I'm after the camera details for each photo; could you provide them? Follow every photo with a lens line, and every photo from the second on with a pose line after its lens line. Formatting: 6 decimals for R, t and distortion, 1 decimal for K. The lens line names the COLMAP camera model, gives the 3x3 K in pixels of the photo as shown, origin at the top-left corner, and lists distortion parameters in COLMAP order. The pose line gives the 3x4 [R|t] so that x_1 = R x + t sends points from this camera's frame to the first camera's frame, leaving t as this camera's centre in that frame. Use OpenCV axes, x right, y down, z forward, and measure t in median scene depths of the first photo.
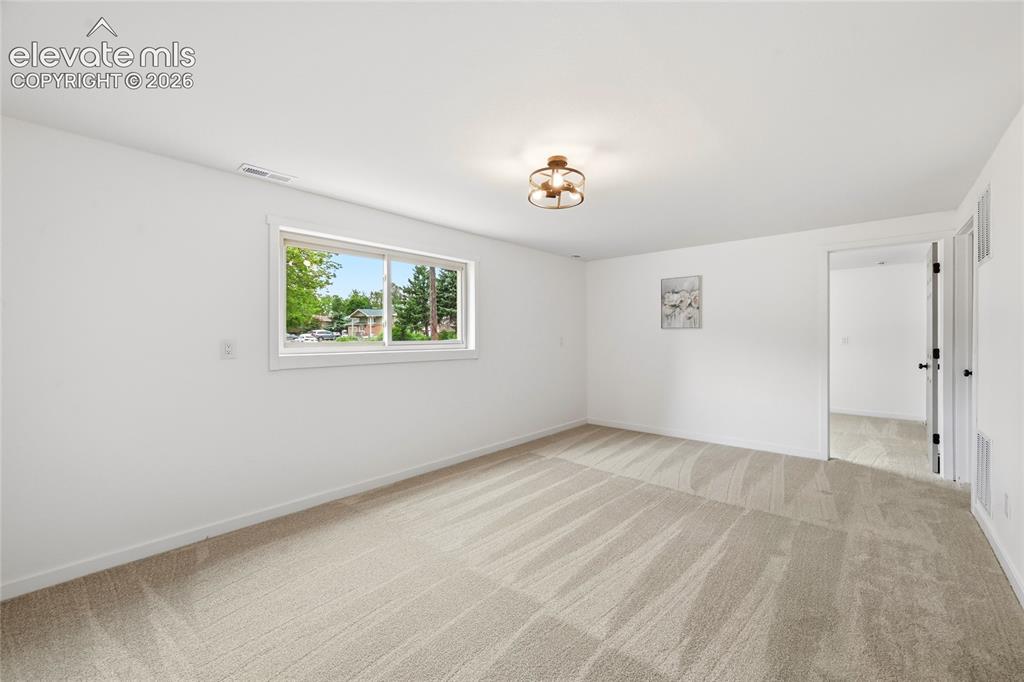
lens RADIAL K [[416.3, 0, 512.0], [0, 416.3, 341.0], [0, 0, 1]] dist [-0.000570, -0.000059]
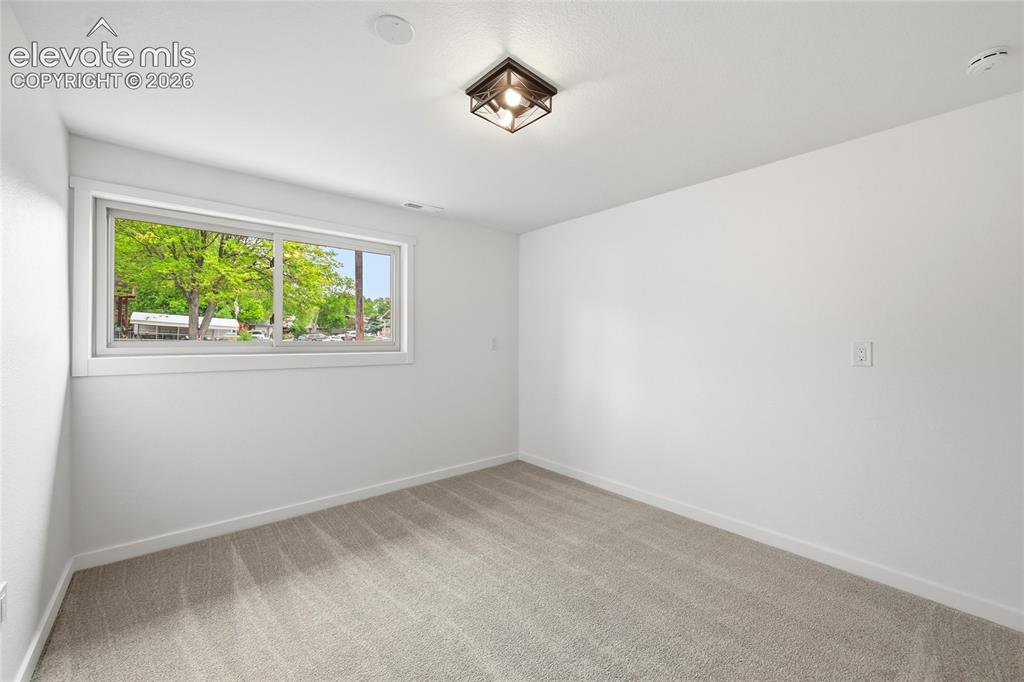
lens RADIAL K [[402.9, 0, 514.4], [0, 402.9, 339.7], [0, 0, 1]] dist [-0.013307, 0.000033]
pose [[0.991026, 0.007863, -0.133437, 0.247733], [-0.009115, 0.999920, -0.008779, -0.000460], [0.133358, 0.009916, 0.991018, 0.295595]]
